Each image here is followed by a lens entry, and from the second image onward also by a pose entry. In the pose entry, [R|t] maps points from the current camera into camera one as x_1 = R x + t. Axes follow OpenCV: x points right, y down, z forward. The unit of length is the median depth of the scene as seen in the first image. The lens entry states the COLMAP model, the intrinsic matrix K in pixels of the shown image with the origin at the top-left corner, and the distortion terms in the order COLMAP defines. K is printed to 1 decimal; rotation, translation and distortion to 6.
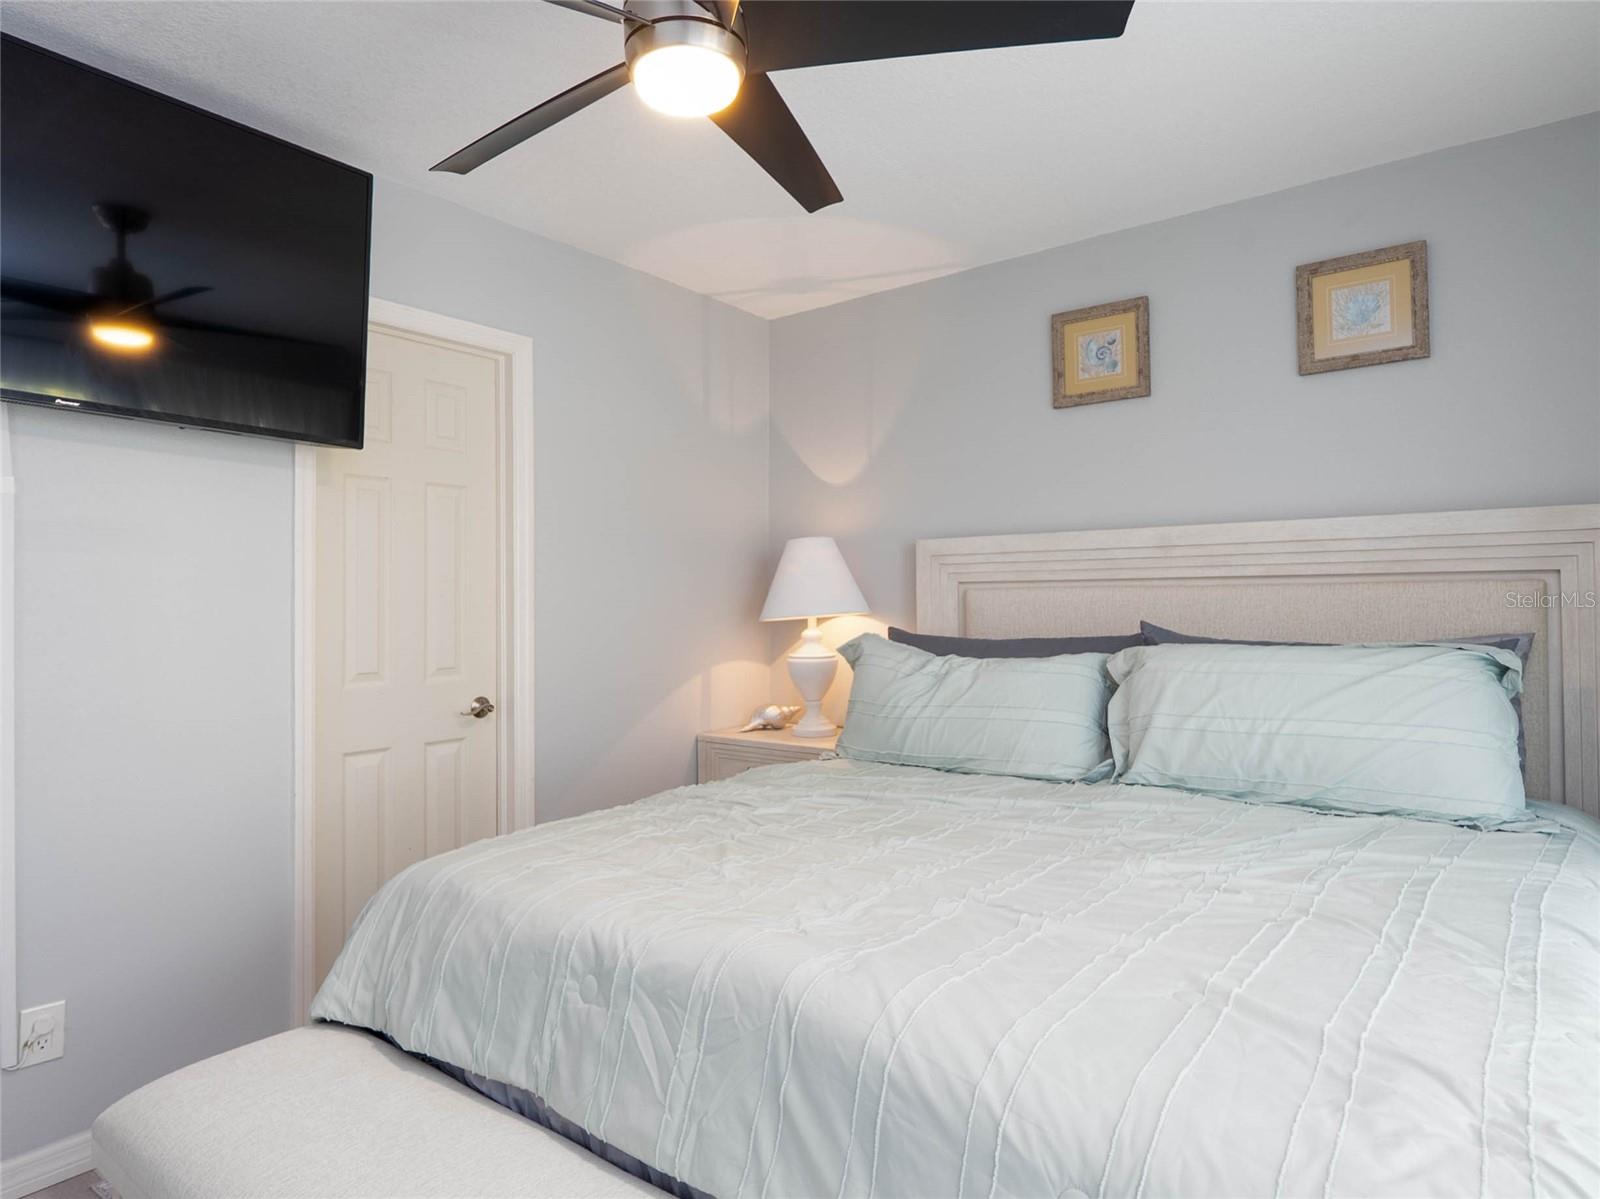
lens RADIAL K [[913.6, 0, 802.1], [0, 913.6, 596.6], [0, 0, 1]] dist [0.000463, 0.001857]
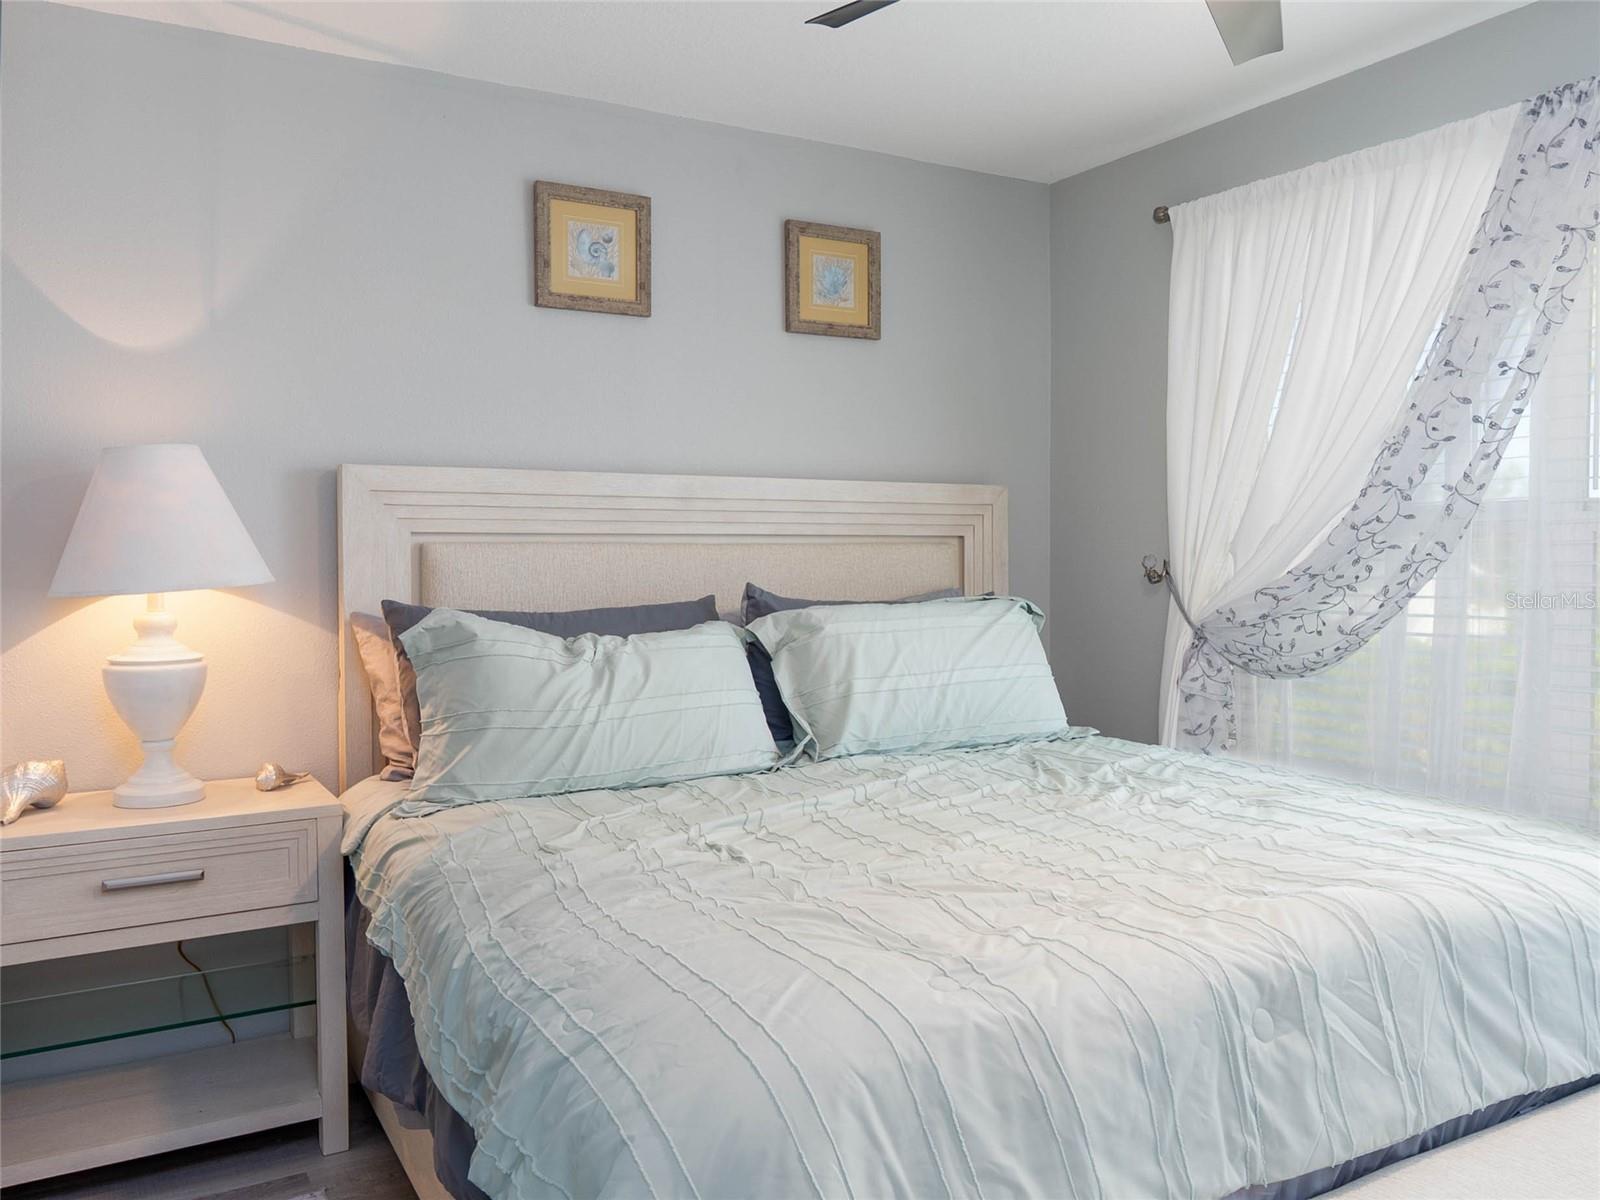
lens RADIAL K [[1237.2, 0, 800.6], [0, 1237.2, 595.4], [0, 0, 1]] dist [-0.009219, 0.009587]
pose [[0.401909, -0.018768, 0.915487, -0.671793], [-0.003037, 0.999757, 0.021829, 0.012400], [-0.915675, -0.011553, 0.401754, 0.452332]]
